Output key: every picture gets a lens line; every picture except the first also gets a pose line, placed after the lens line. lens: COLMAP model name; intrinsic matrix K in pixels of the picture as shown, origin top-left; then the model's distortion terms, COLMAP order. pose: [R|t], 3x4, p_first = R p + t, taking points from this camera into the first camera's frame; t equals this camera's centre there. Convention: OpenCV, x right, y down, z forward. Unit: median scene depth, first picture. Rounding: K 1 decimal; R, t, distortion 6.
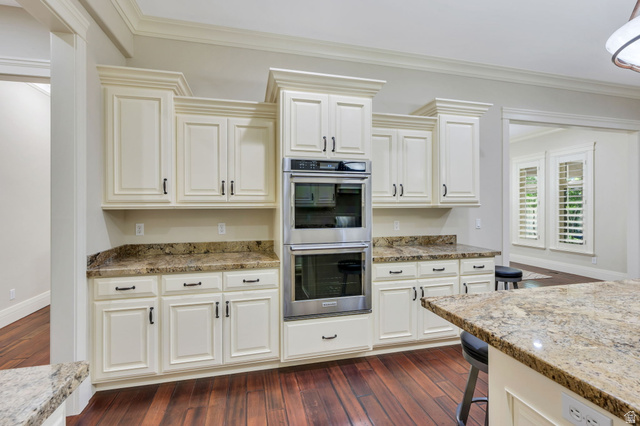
lens RADIAL K [[292.9, 0, 317.4], [0, 292.9, 207.1], [0, 0, 1]] dist [0.000911, -0.000444]
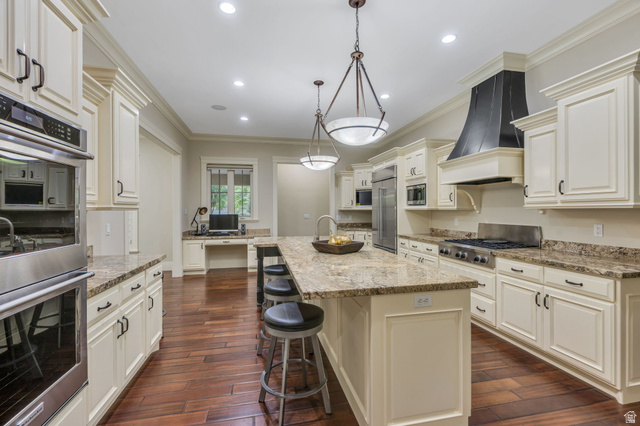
lens RADIAL K [[292.9, 0, 322.4], [0, 292.9, 209.3], [0, 0, 1]] dist [0.000911, -0.000444]
pose [[-0.018571, -0.000333, -0.999827, 0.787737], [0.009331, 0.999956, -0.000506, 0.001076], [0.999784, -0.009339, -0.018567, 0.197011]]
